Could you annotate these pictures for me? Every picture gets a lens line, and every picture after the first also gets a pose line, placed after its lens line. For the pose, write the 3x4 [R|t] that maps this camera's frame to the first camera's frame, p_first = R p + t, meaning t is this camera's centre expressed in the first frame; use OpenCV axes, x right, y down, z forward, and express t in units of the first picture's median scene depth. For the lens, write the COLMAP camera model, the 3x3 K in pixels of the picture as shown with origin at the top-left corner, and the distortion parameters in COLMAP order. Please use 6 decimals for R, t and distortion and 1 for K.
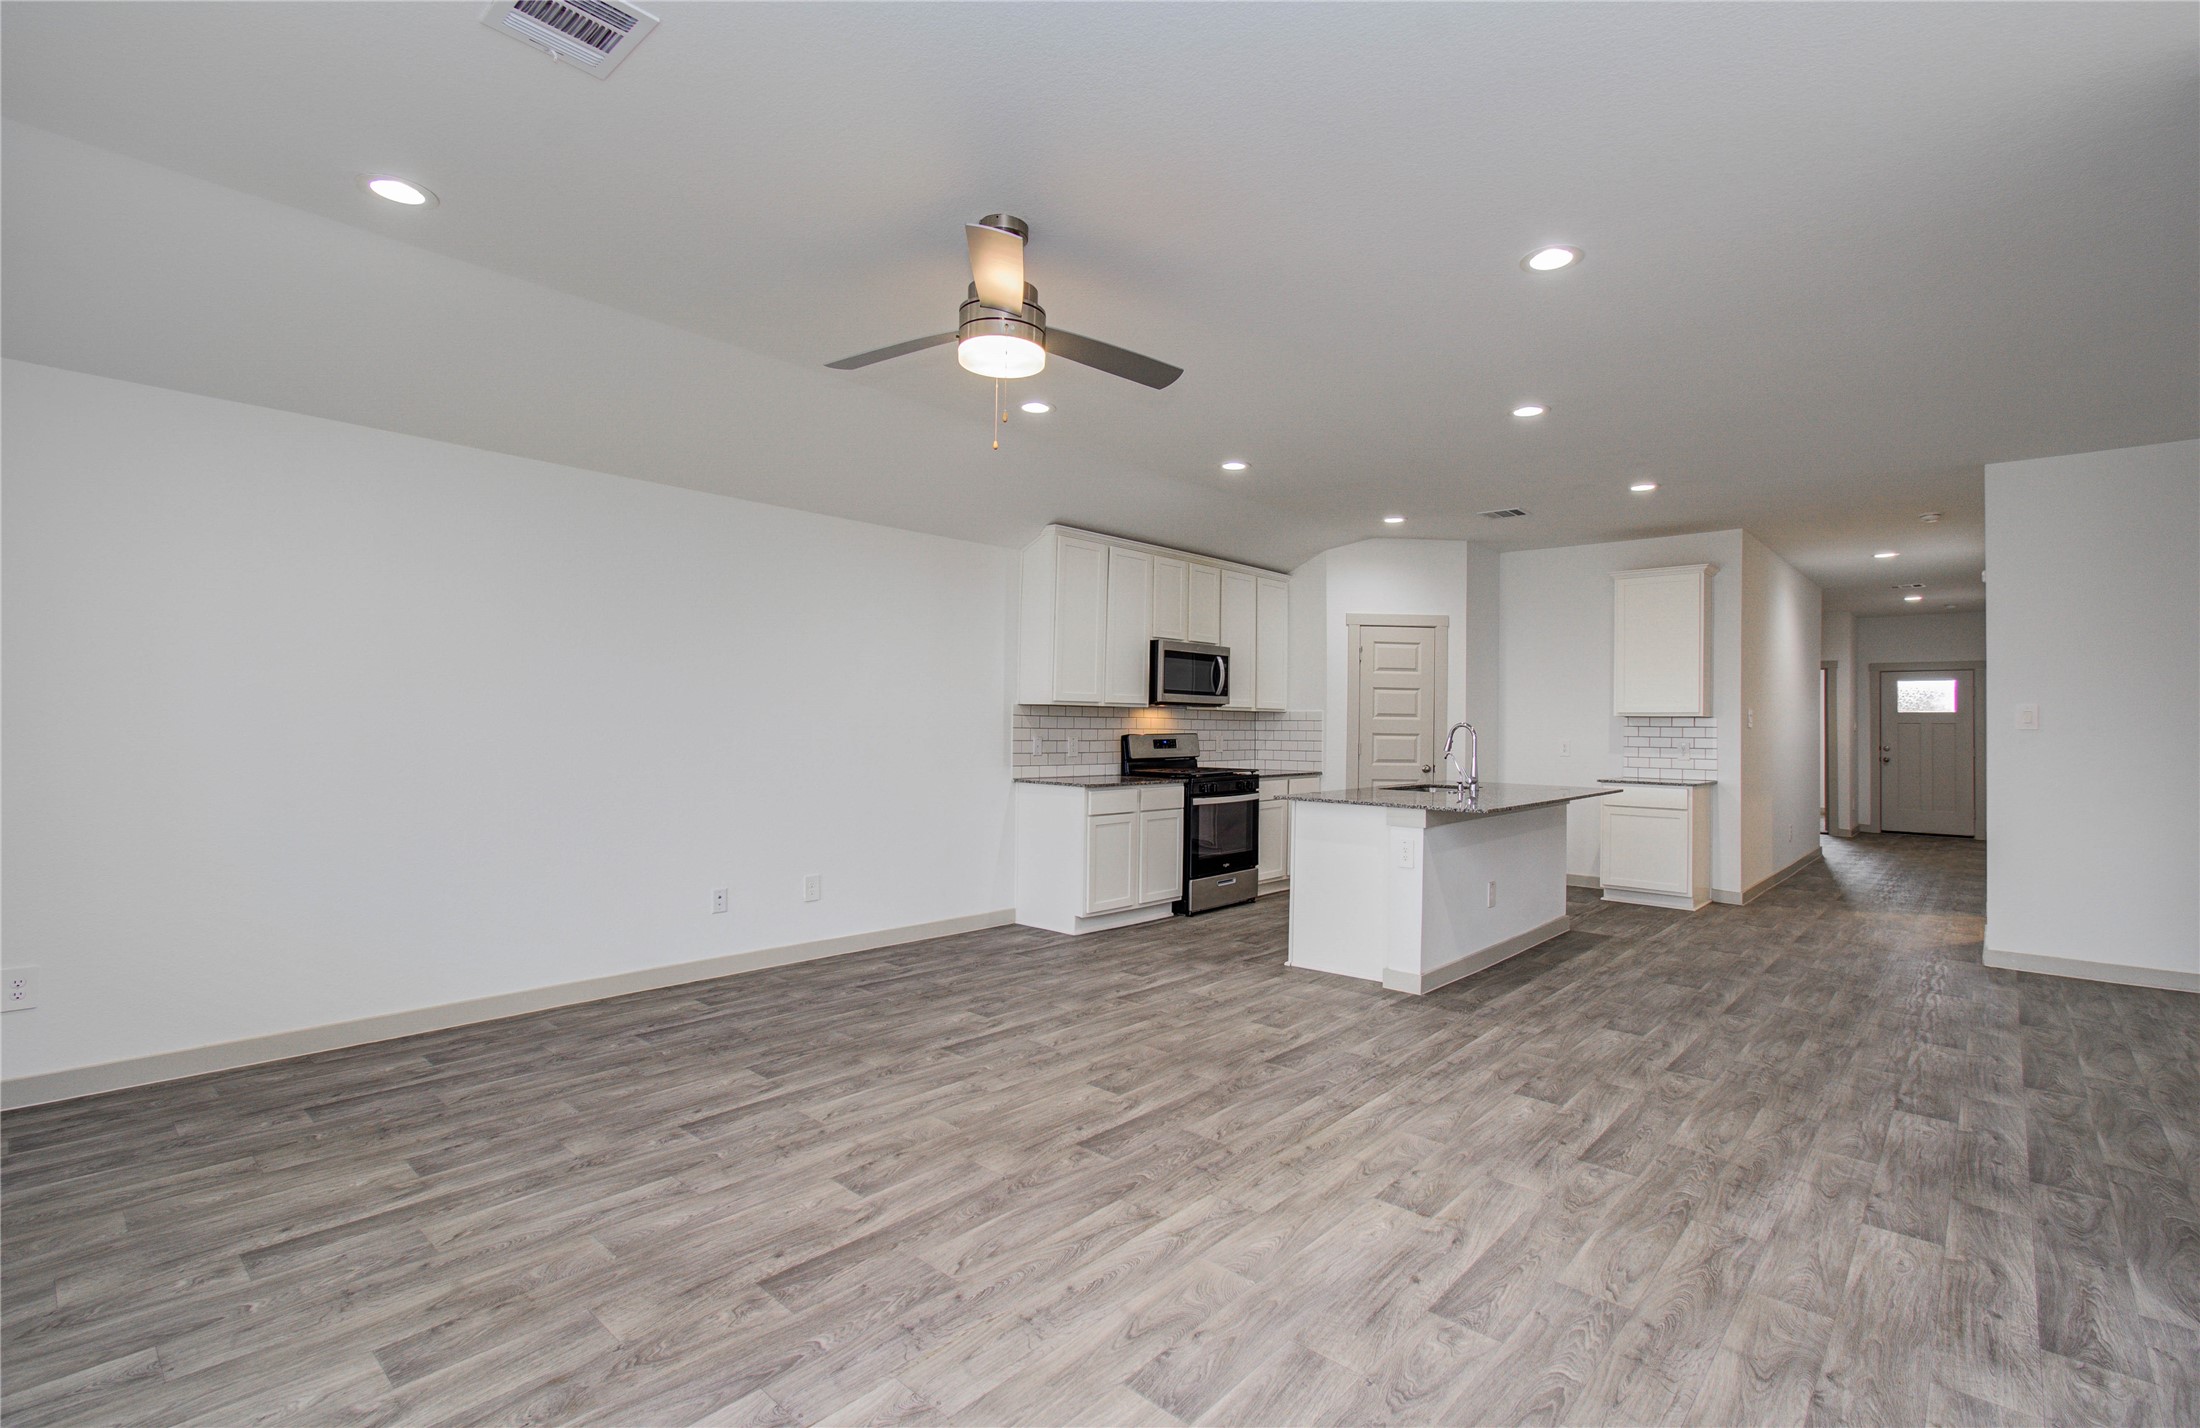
lens RADIAL K [[1185.4, 0, 1108.1], [0, 1185.4, 691.2], [0, 0, 1]] dist [0.019348, 0.000699]
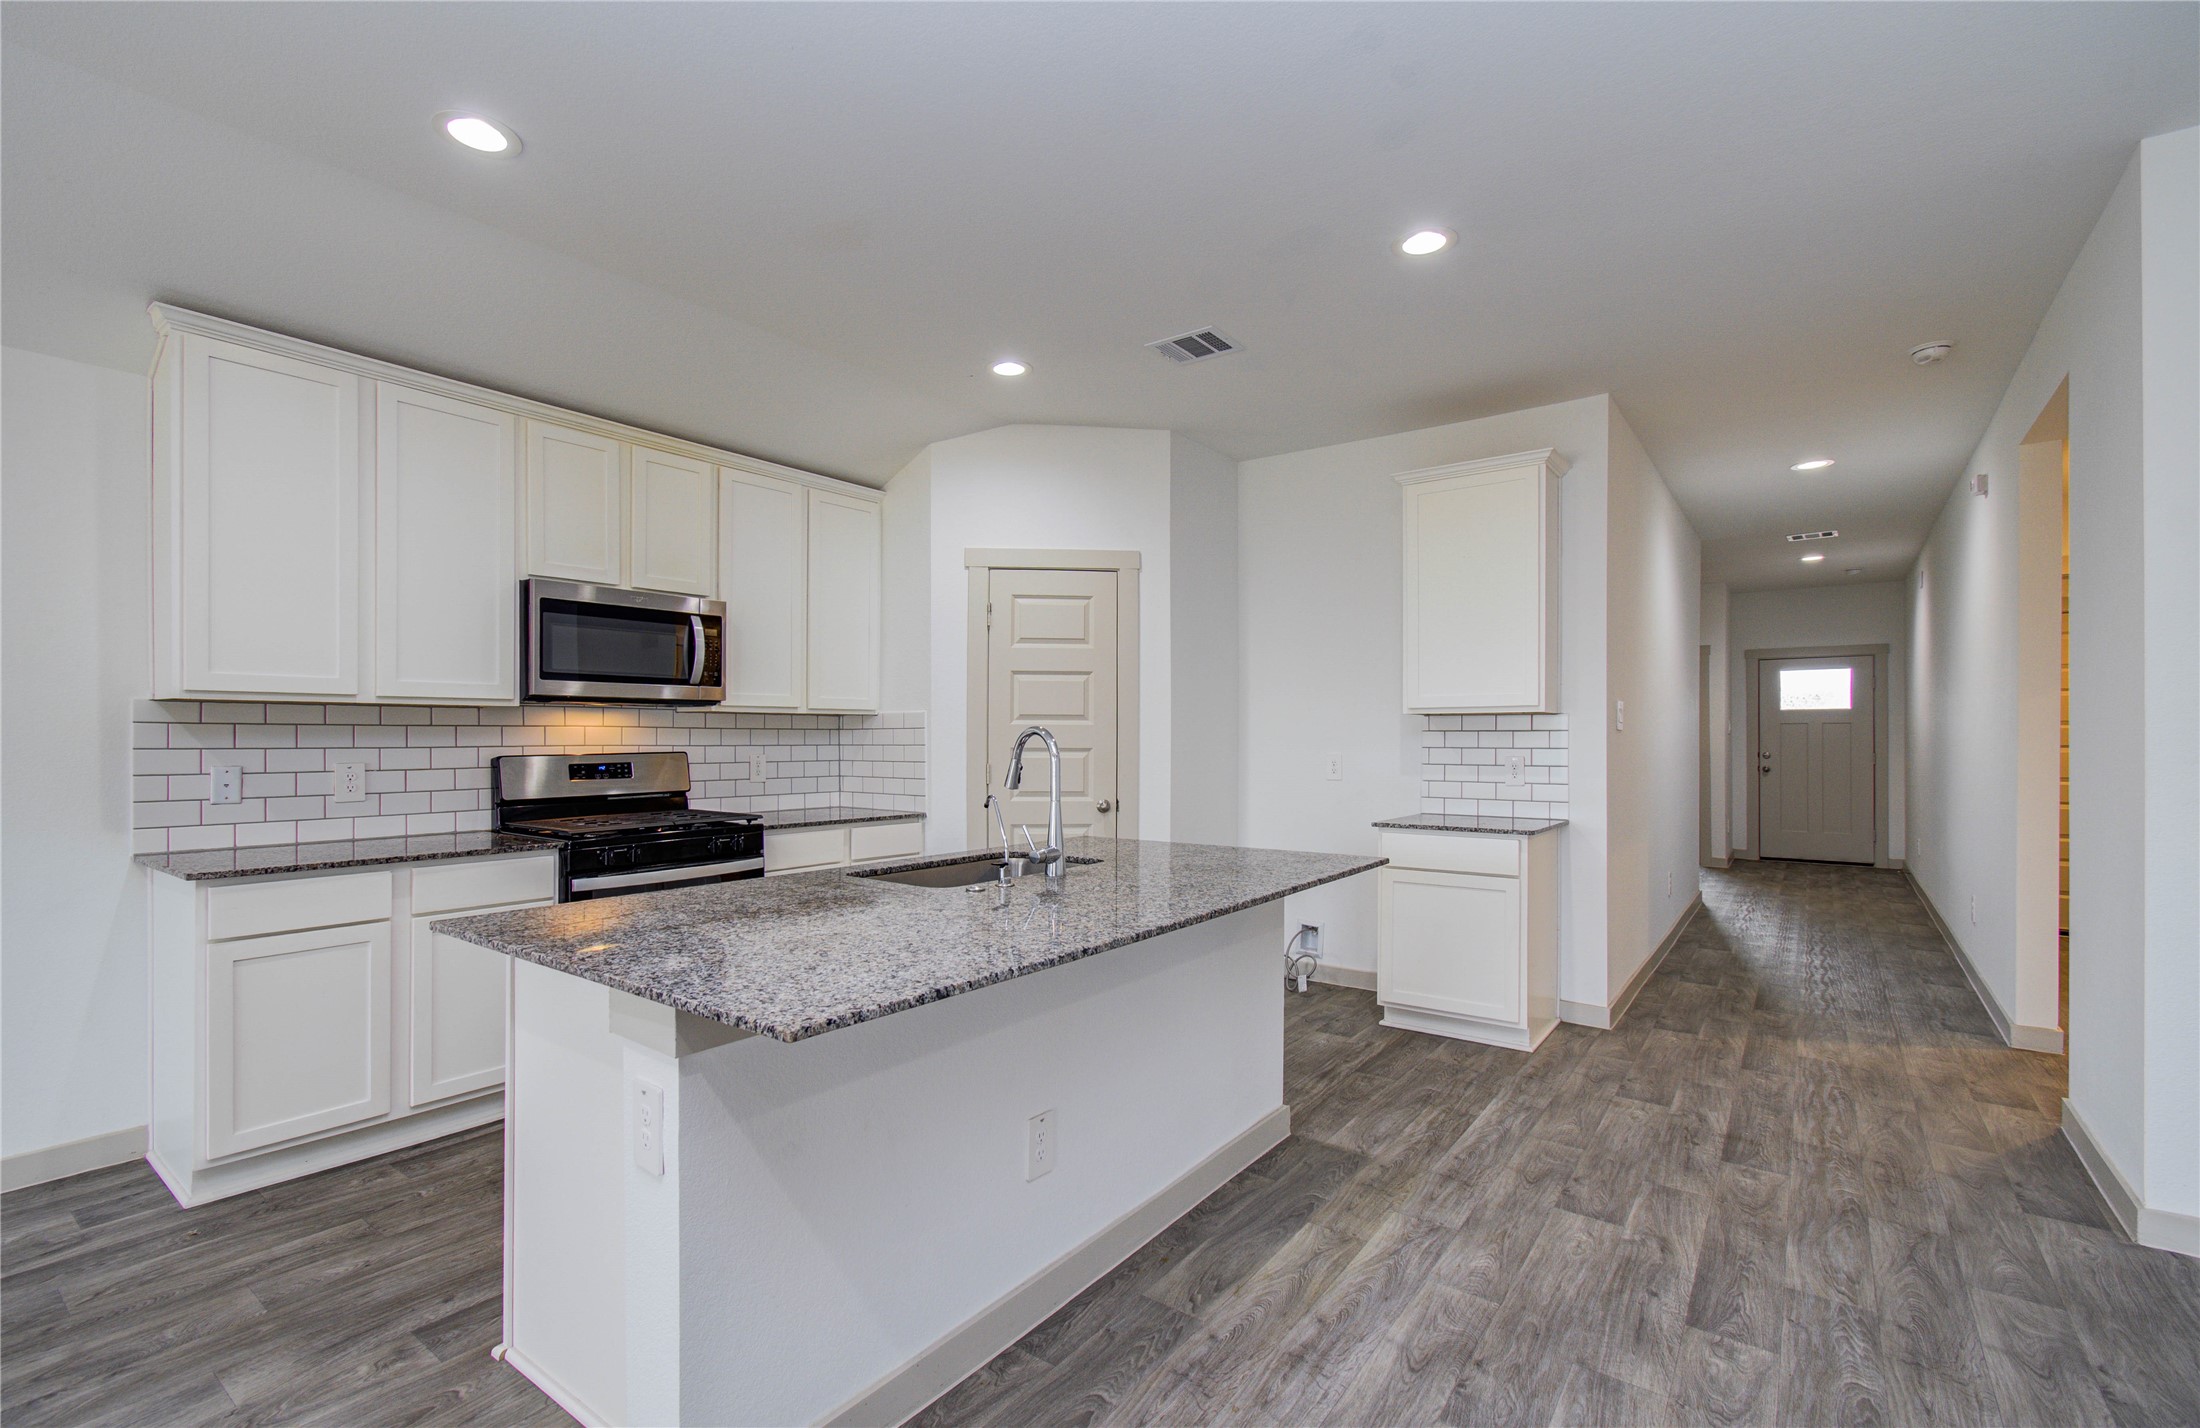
lens RADIAL K [[967.3, 0, 1099.9], [0, 967.3, 717.8], [0, 0, 1]] dist [-0.017148, -0.000407]
pose [[0.999523, -0.011152, 0.028789, 0.258473], [0.010897, 0.999900, 0.009012, 0.016641], [-0.028887, -0.008694, 0.999545, 0.516338]]
